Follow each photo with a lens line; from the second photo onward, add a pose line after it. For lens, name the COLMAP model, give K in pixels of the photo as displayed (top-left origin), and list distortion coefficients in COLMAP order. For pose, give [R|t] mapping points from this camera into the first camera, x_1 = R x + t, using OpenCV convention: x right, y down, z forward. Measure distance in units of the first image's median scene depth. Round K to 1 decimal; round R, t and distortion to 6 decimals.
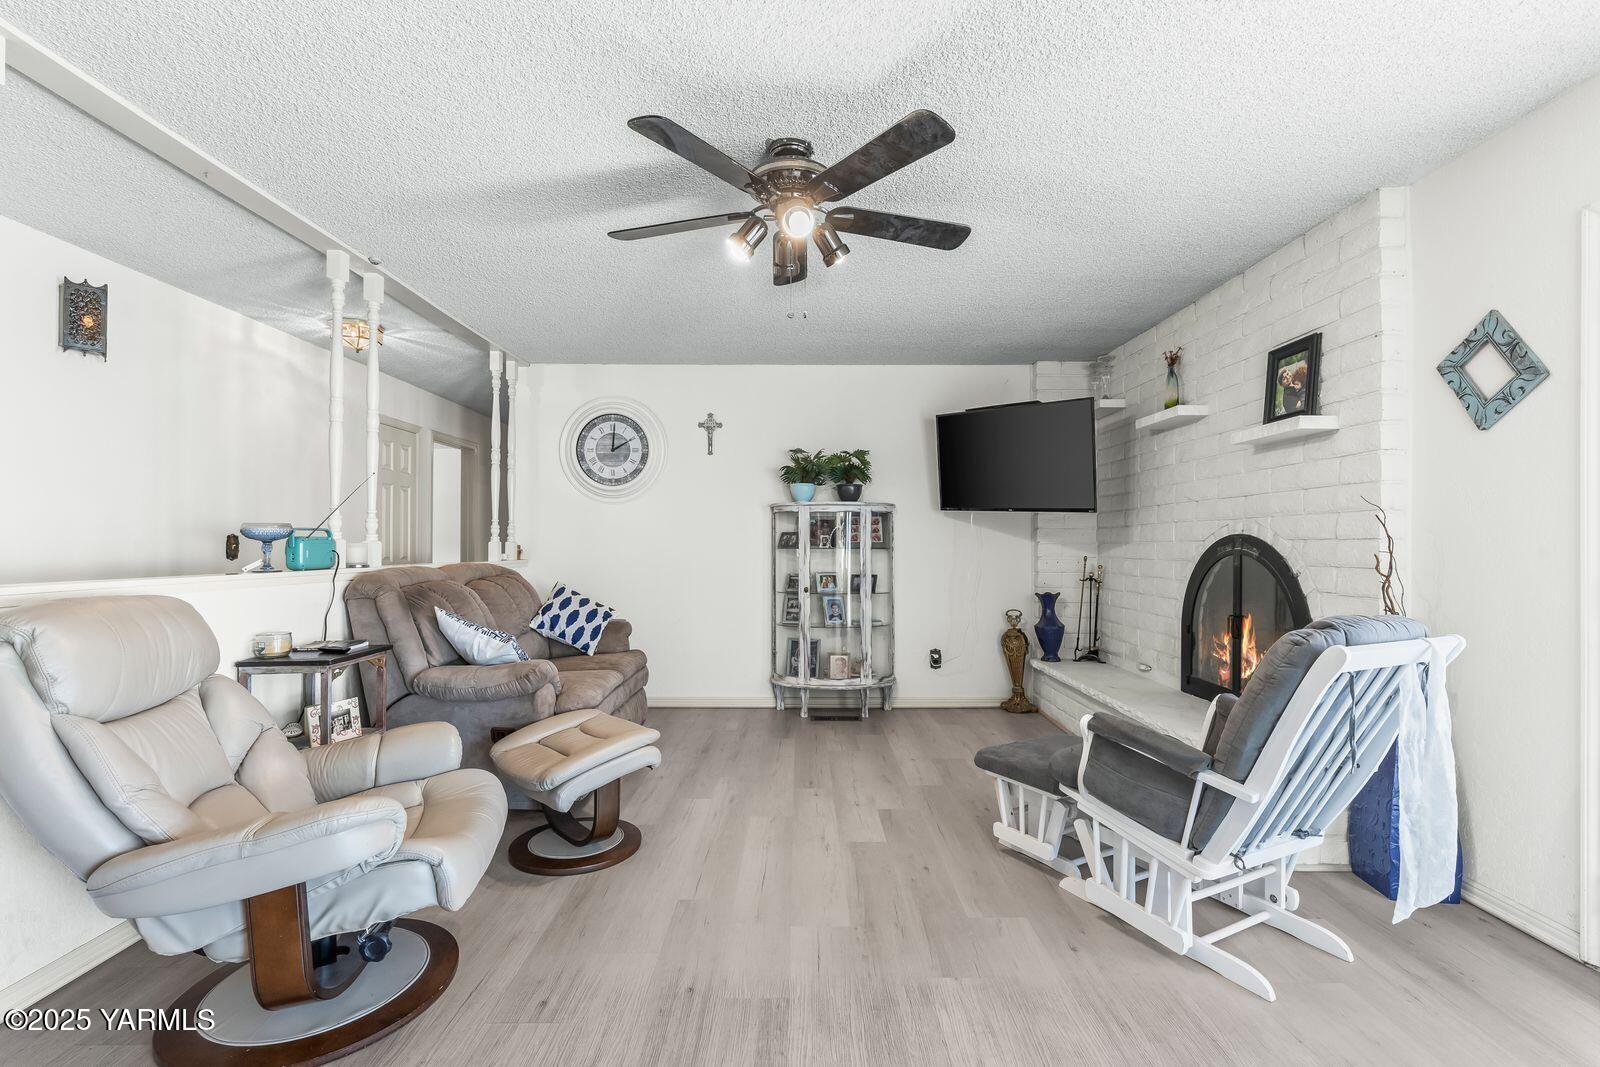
lens RADIAL K [[721.5, 0, 802.5], [0, 721.5, 539.6], [0, 0, 1]] dist [0.012319, -0.006020]
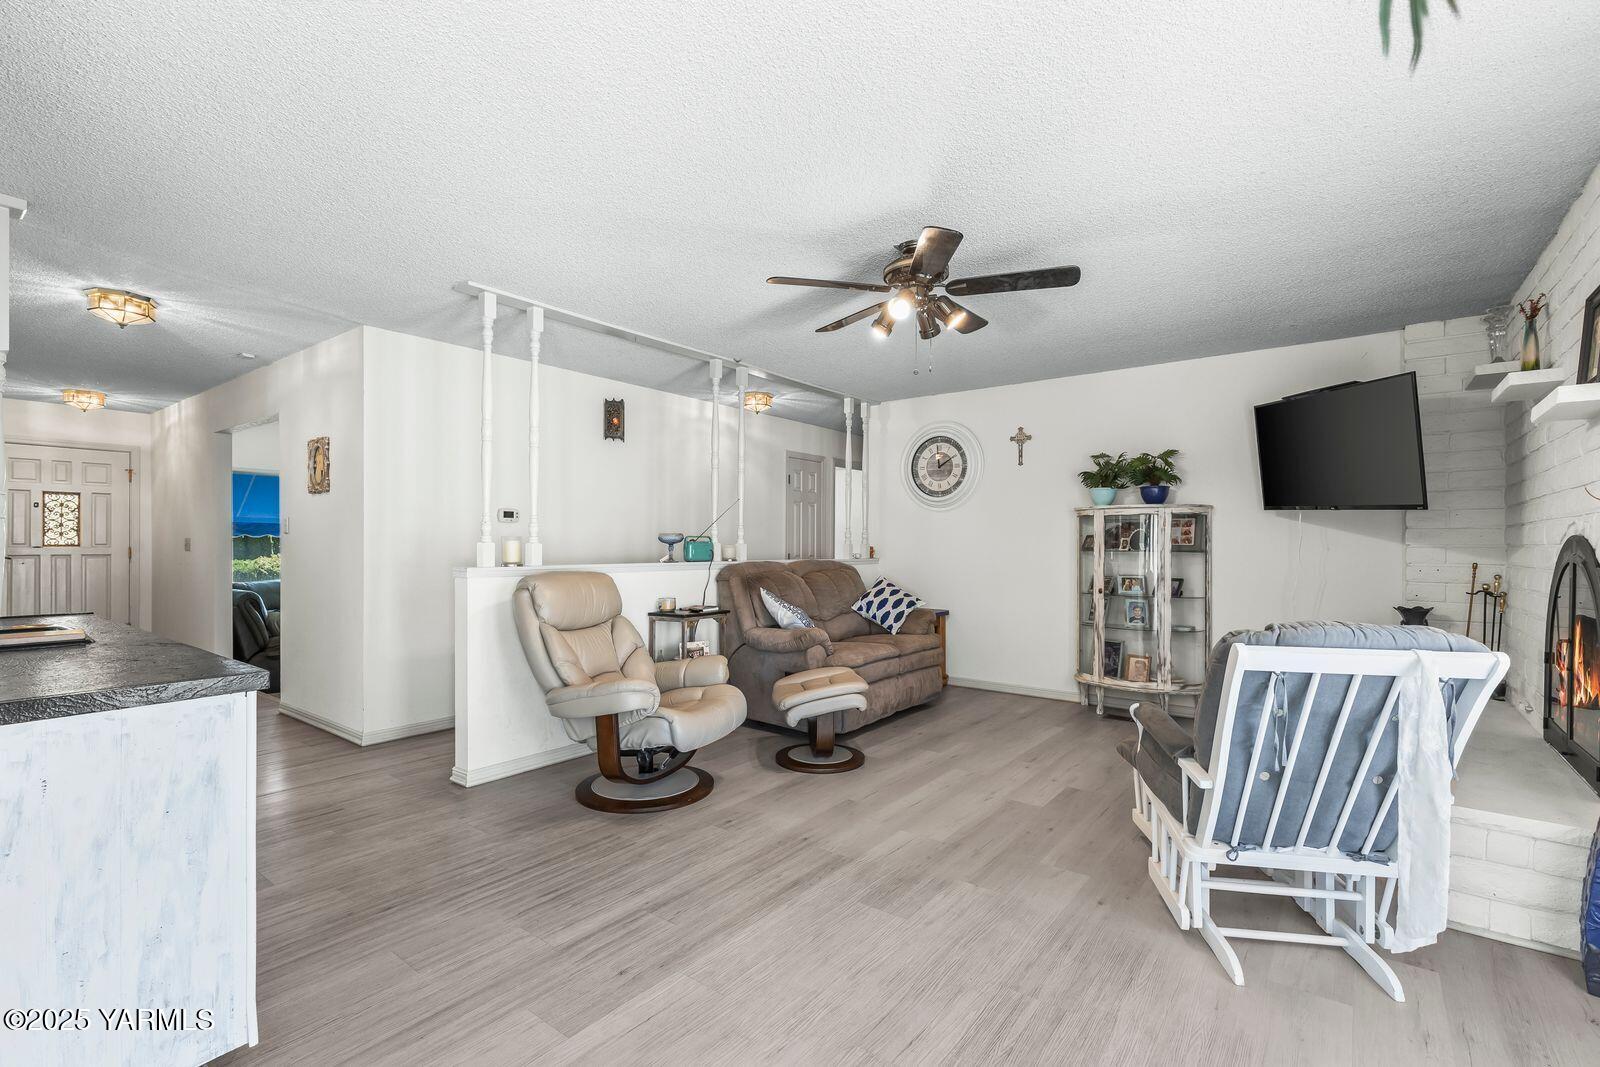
lens RADIAL K [[721.5, 0, 802.5], [0, 721.5, 539.6], [0, 0, 1]] dist [0.012319, -0.006020]
pose [[0.791683, -0.003034, -0.610925, 0.348461], [0.001340, 0.999994, -0.003229, -0.001202], [0.610931, 0.001738, 0.791682, -0.093441]]
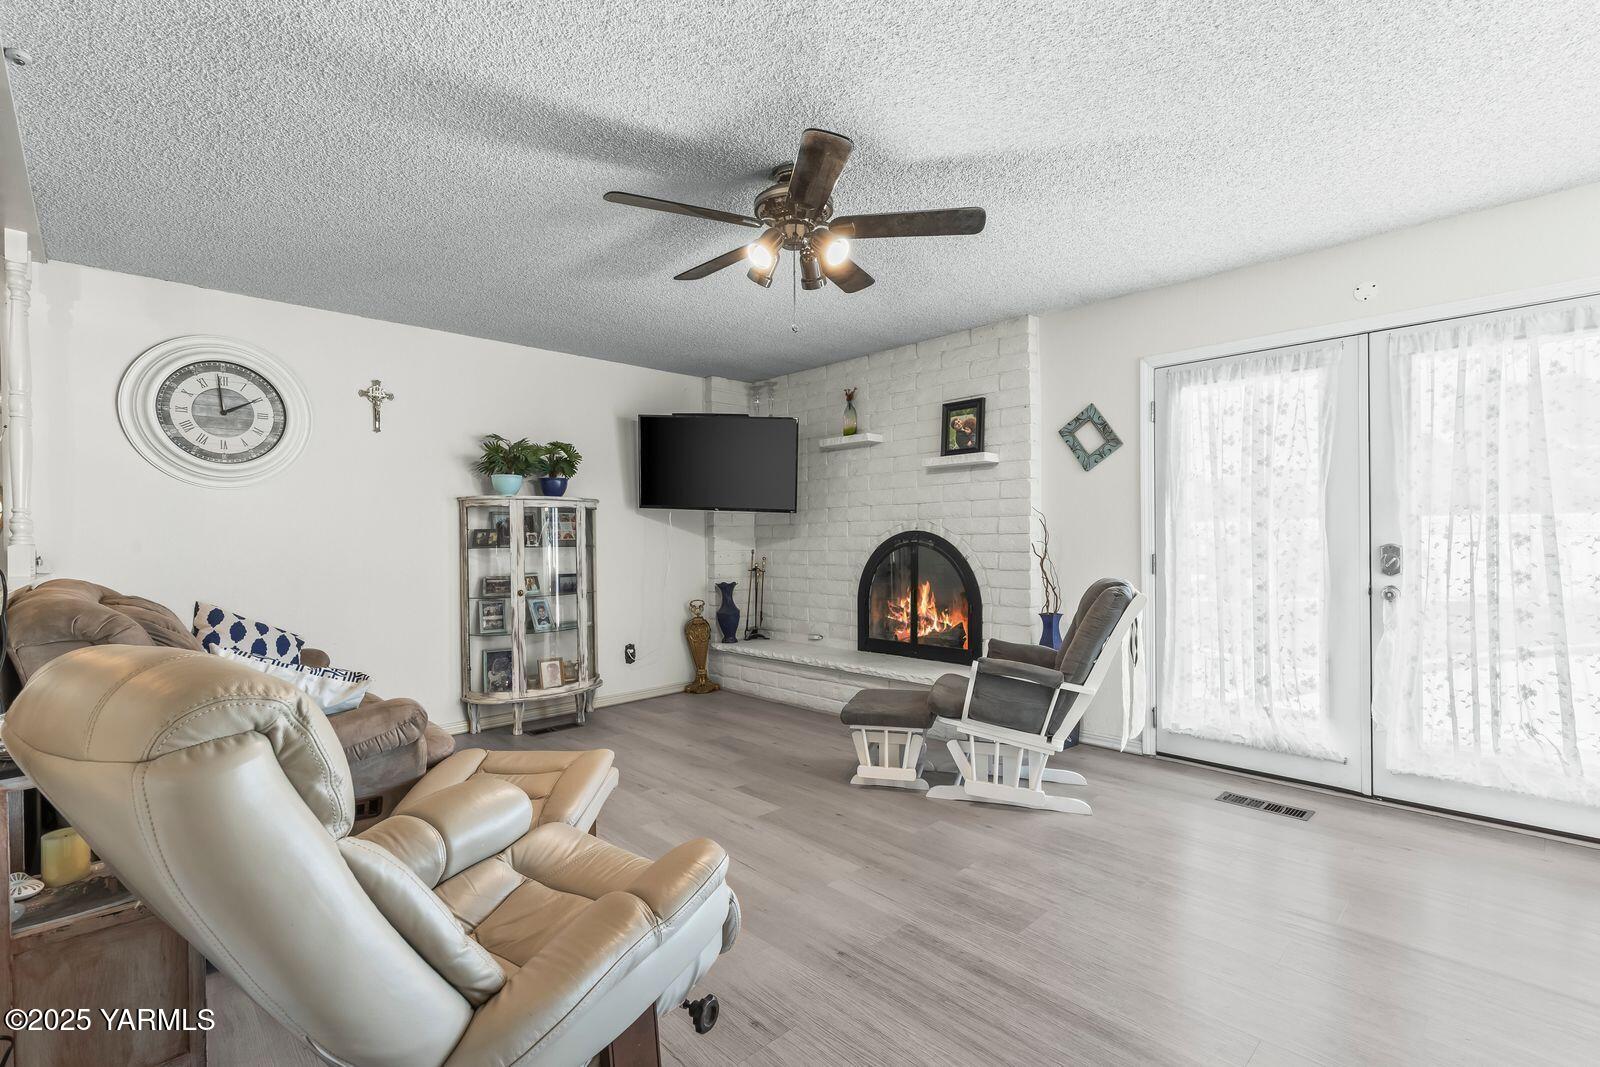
lens RADIAL K [[721.5, 0, 802.5], [0, 721.5, 539.6], [0, 0, 1]] dist [0.012319, -0.006020]
pose [[0.723819, -0.009550, 0.689923, -0.422075], [0.006740, 0.999954, 0.006771, -0.001108], [-0.689957, -0.000251, 0.723851, 0.117448]]
